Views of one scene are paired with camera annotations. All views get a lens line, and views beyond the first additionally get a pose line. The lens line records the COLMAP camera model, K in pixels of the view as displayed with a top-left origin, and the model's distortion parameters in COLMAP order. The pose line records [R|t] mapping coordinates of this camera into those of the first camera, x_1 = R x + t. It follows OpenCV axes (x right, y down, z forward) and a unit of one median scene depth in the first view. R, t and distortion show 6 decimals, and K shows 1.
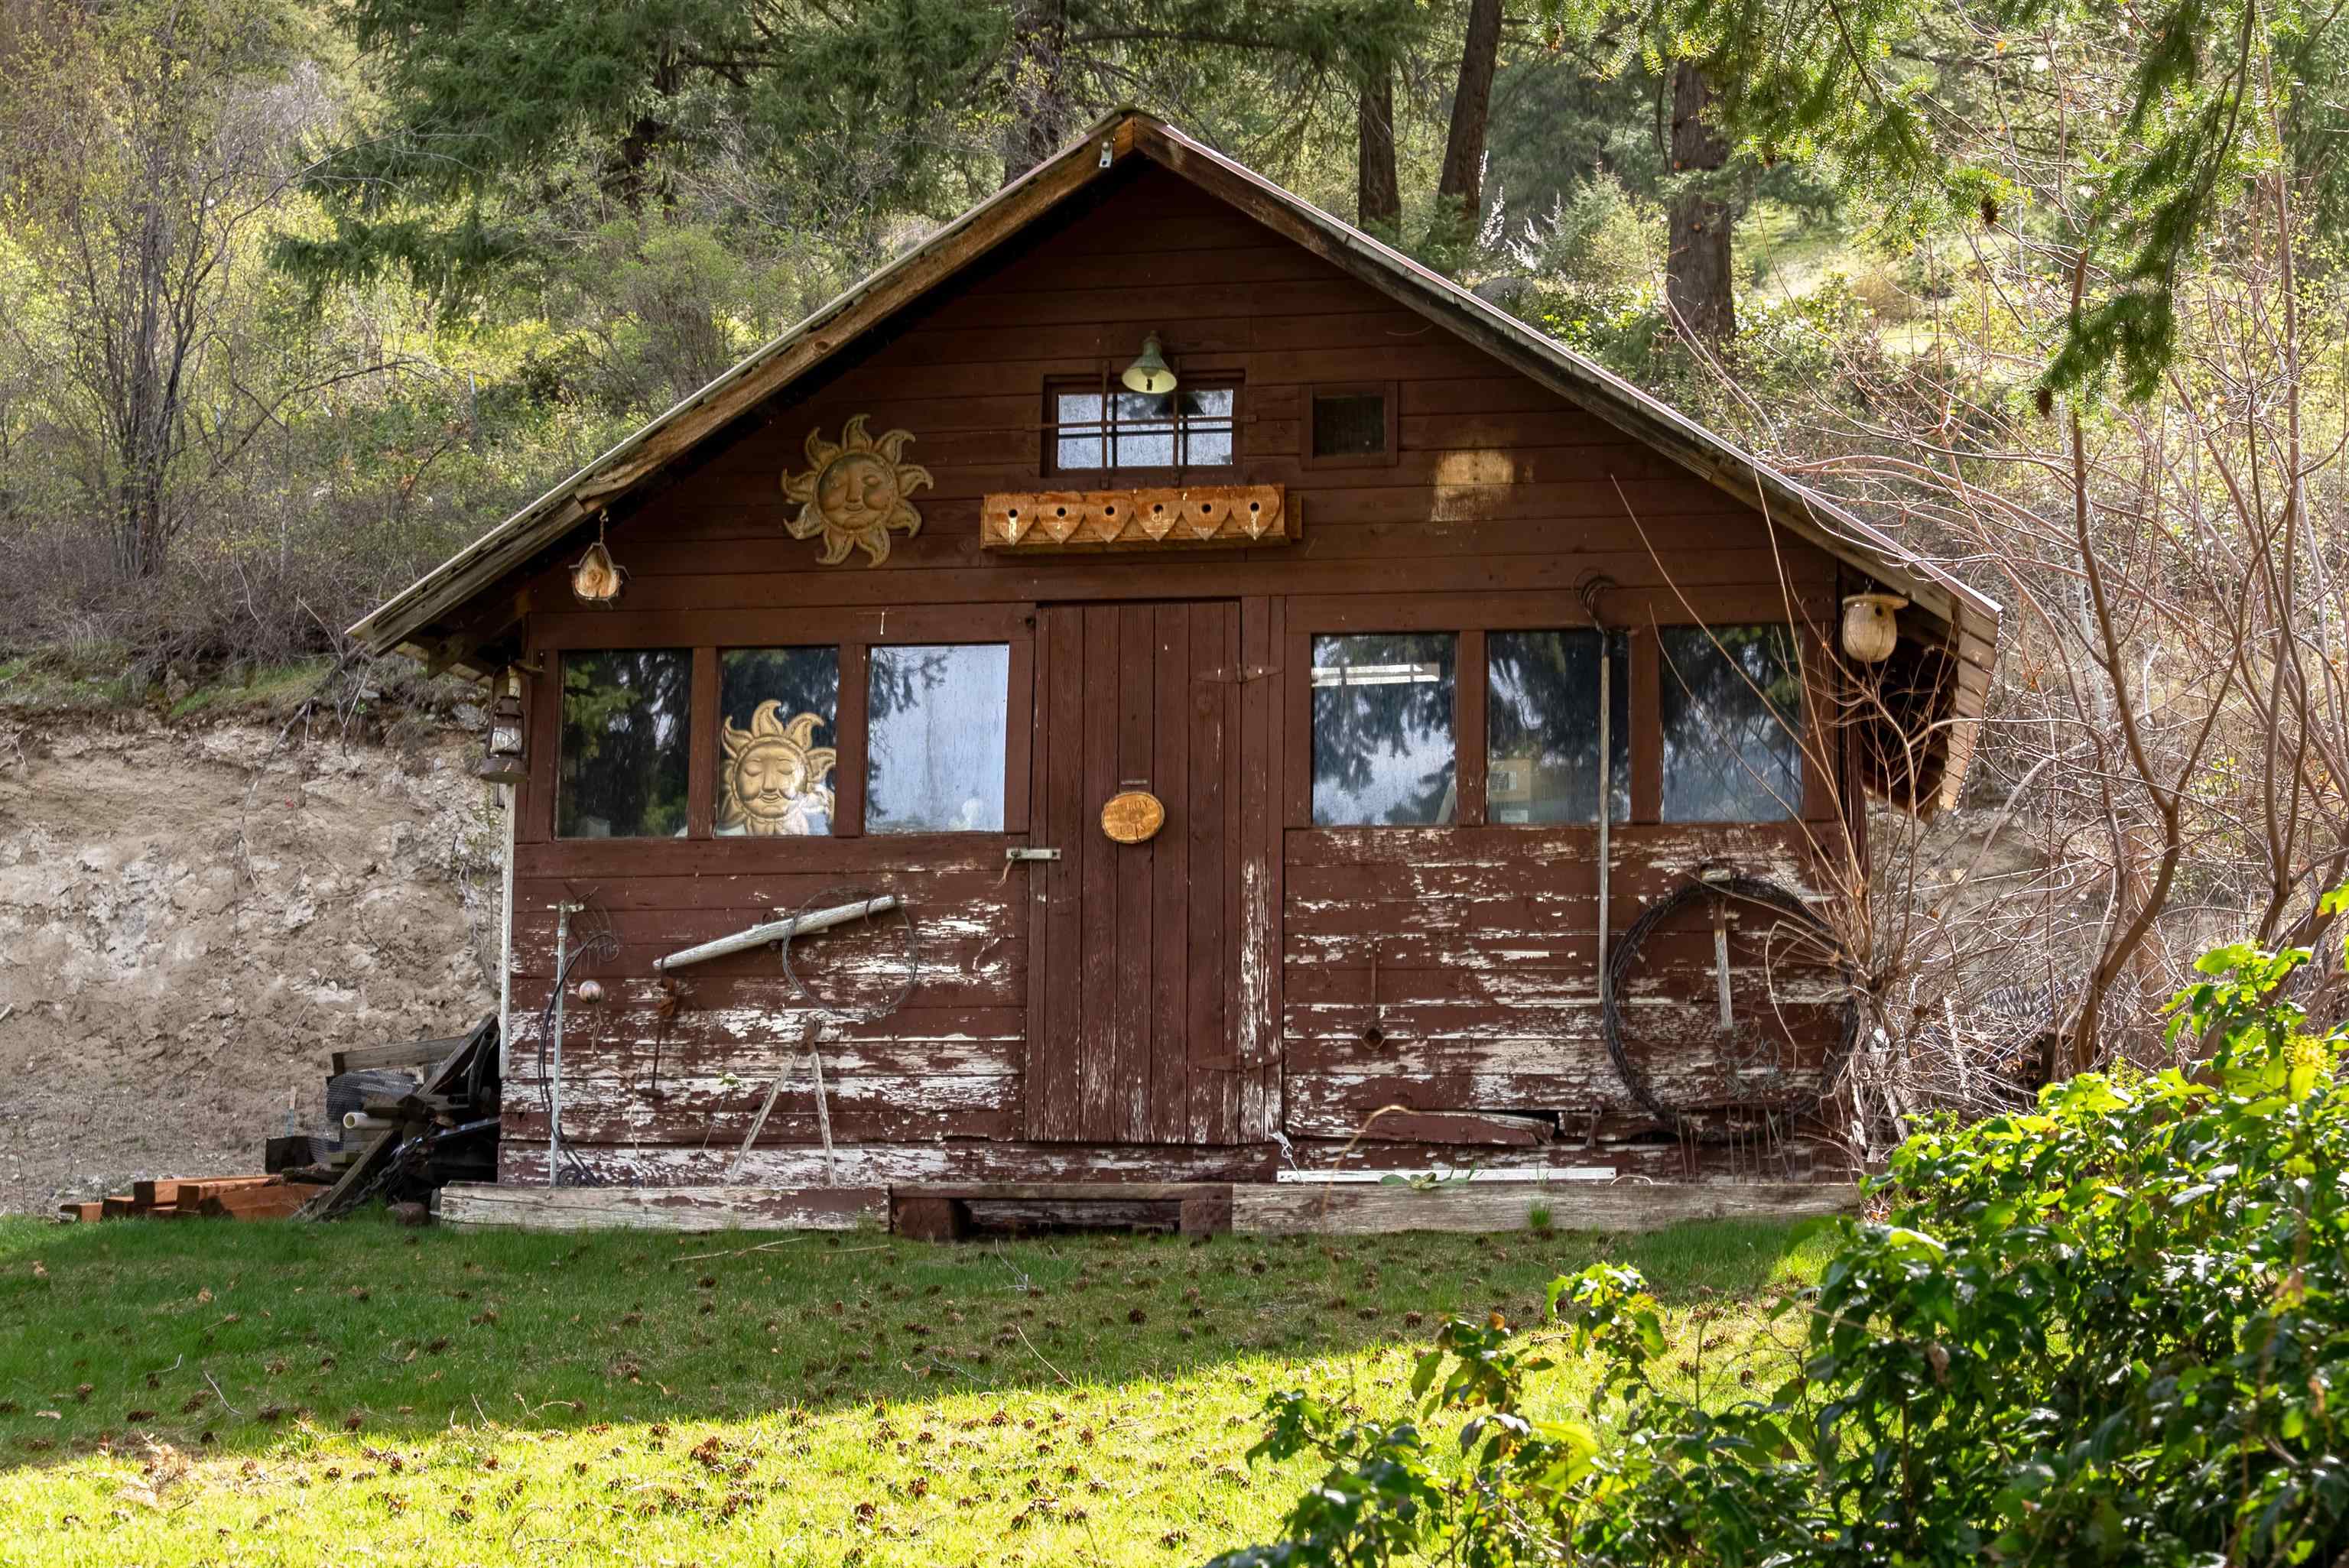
lens RADIAL K [[3352.2, 0, 1174.5], [0, 3352.2, 784.0], [0, 0, 1]] dist [0.002717, -0.005492]
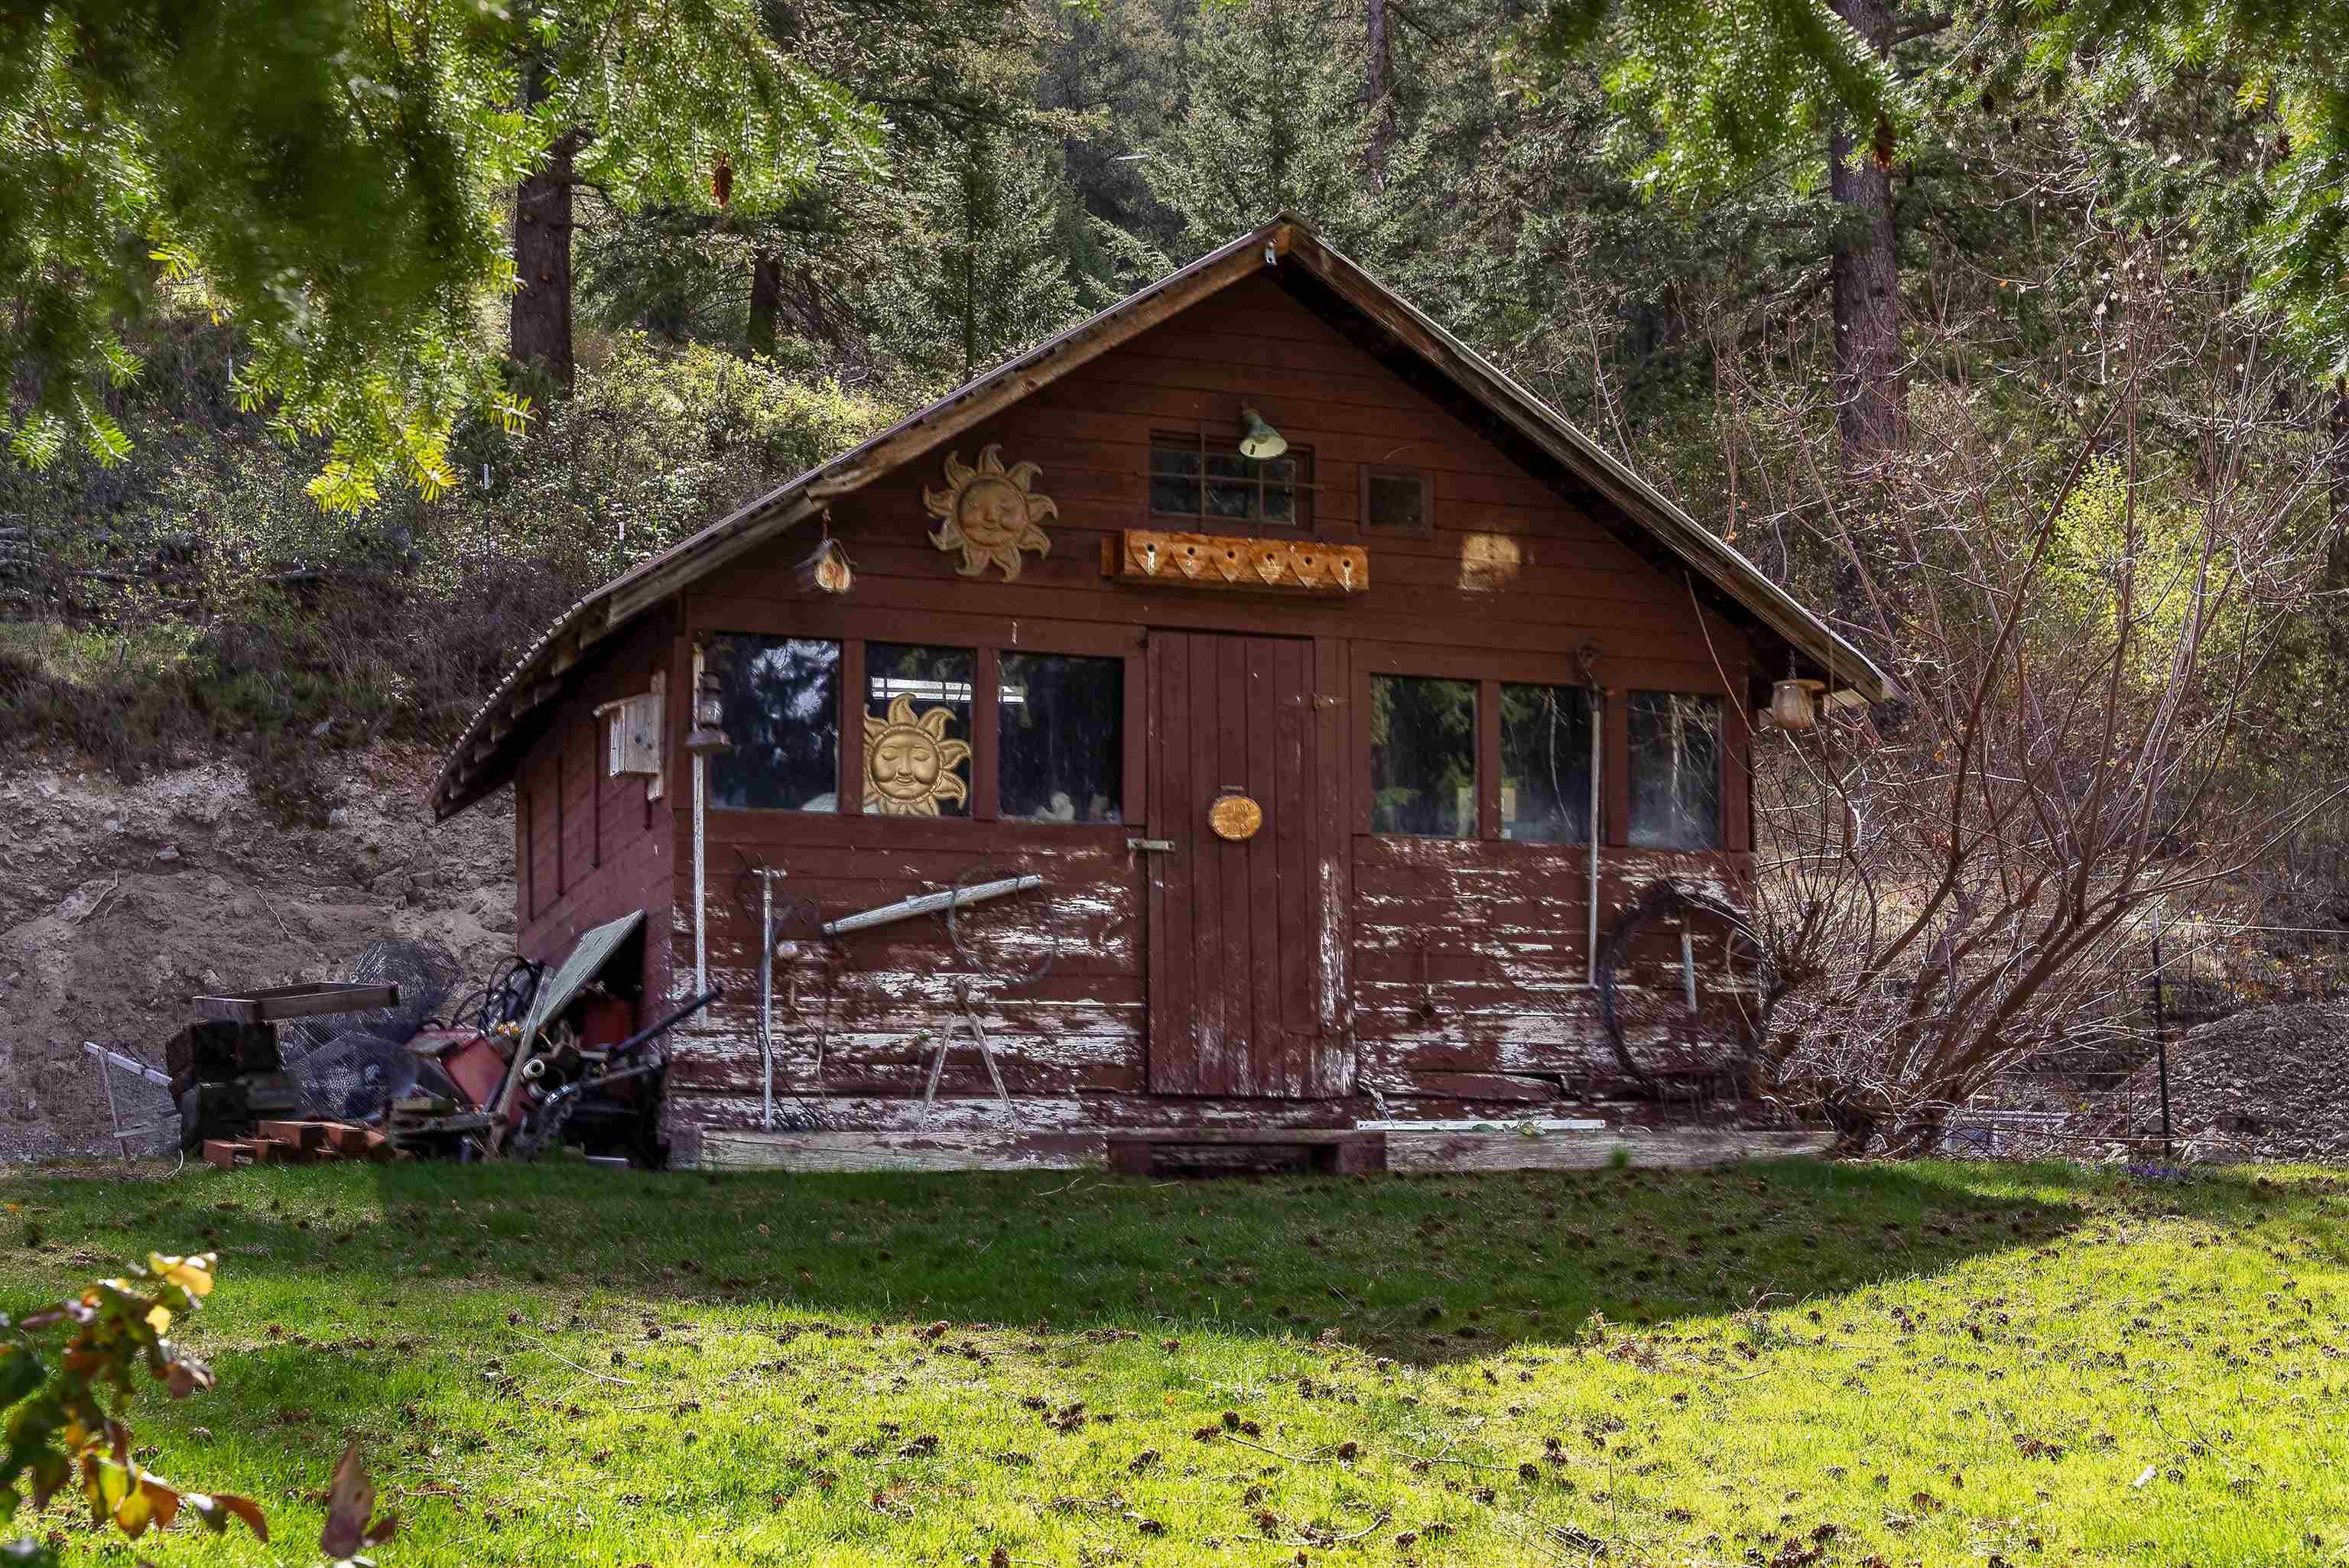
lens RADIAL K [[3103.4, 0, 1174.5], [0, 3103.4, 784.0], [0, 0, 1]] dist [-0.000023, -0.000050]
pose [[0.868652, 0.059765, 0.491804, -0.566636], [-0.059040, 0.998111, -0.017013, 0.017822], [-0.491892, -0.014258, 0.870540, 0.068816]]
